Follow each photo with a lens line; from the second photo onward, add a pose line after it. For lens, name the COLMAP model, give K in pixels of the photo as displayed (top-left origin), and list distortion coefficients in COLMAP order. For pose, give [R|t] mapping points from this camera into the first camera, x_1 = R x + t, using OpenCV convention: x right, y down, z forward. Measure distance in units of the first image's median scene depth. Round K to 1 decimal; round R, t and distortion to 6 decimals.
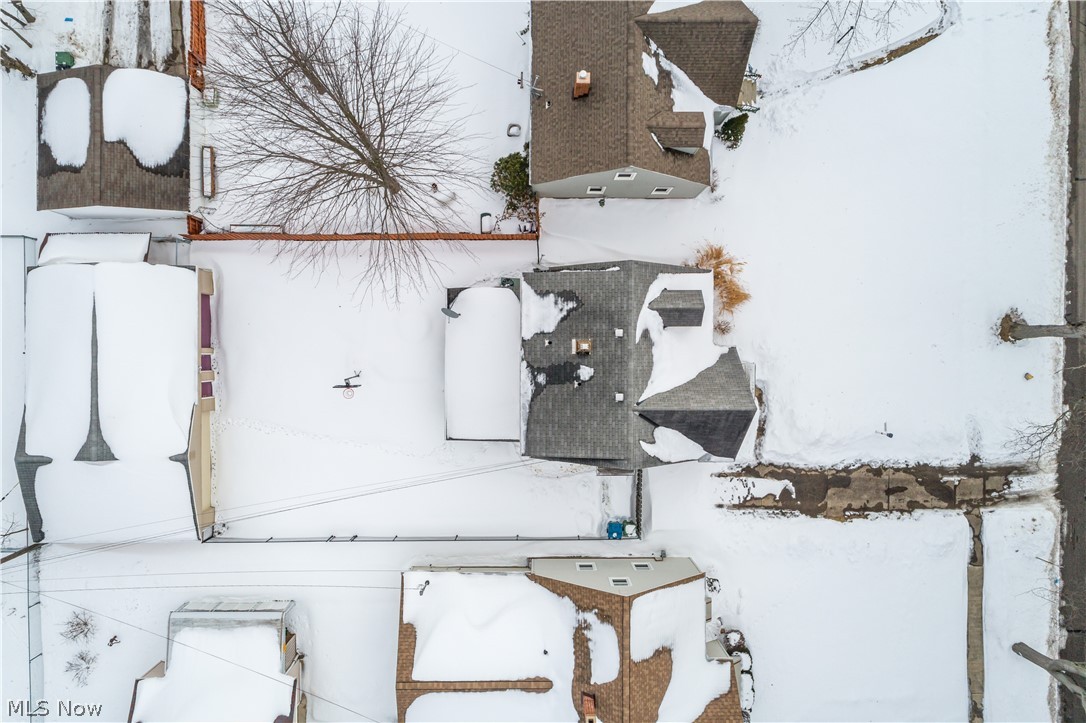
lens RADIAL K [[768.2, 0, 544.2], [0, 768.2, 346.5], [0, 0, 1]] dist [0.002359, 0.001646]
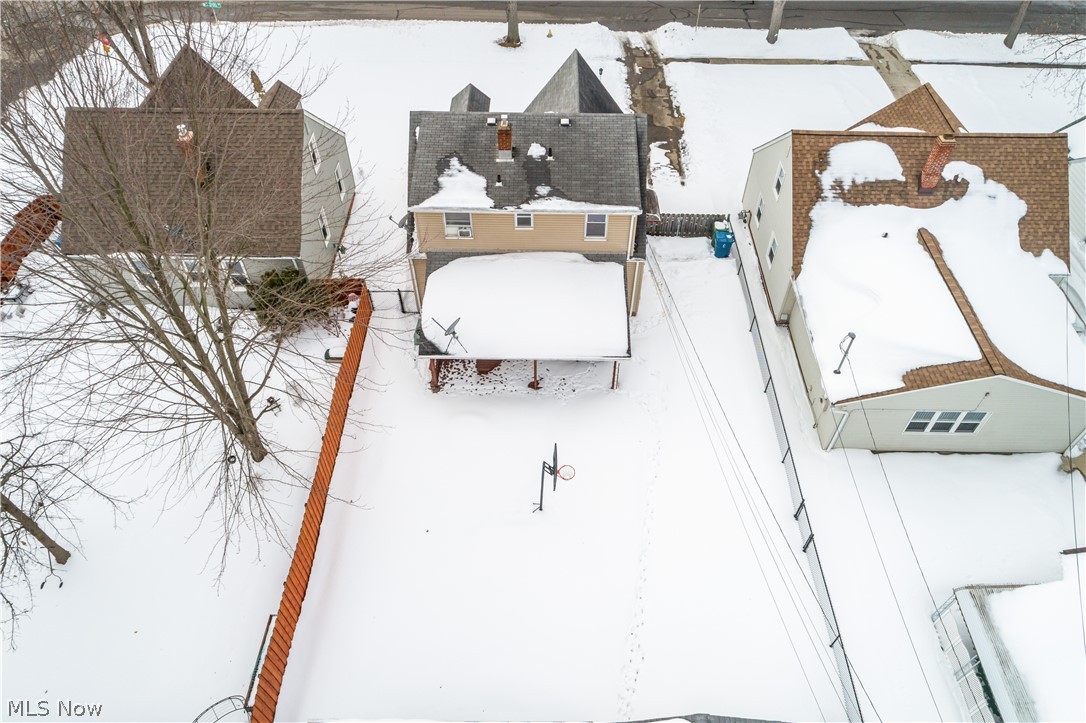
lens RADIAL K [[768.2, 0, 544.2], [0, 768.2, 346.5], [0, 0, 1]] dist [0.002359, 0.001646]
pose [[0.013781, -0.723556, 0.690128, -0.652258], [0.999756, 0.021894, 0.002991, 0.042646], [-0.017274, 0.689919, 0.723681, 0.513626]]
